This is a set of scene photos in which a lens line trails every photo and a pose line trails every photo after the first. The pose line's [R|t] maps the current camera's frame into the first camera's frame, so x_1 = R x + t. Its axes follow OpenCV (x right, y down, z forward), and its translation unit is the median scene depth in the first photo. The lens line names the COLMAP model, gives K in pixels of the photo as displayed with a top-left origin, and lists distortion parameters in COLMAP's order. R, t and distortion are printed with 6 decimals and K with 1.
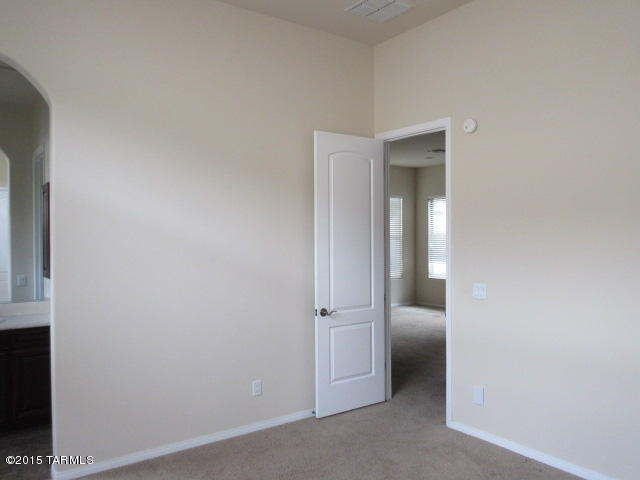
lens RADIAL K [[513.8, 0, 320.0], [0, 513.8, 240.0], [0, 0, 1]] dist [0.009307, -0.000294]
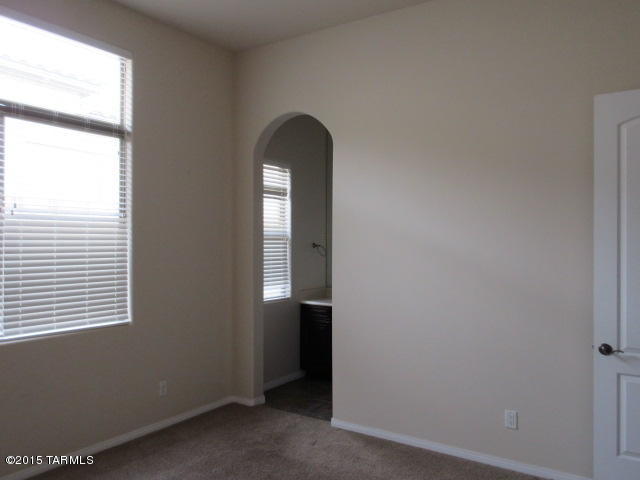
lens RADIAL K [[513.8, 0, 320.0], [0, 513.8, 240.0], [0, 0, 1]] dist [0.009307, -0.000294]
pose [[0.356208, 0.007568, -0.934376, 0.530729], [-0.020938, 0.999781, 0.000115, -0.001334], [0.934172, 0.019523, 0.356288, 0.378175]]
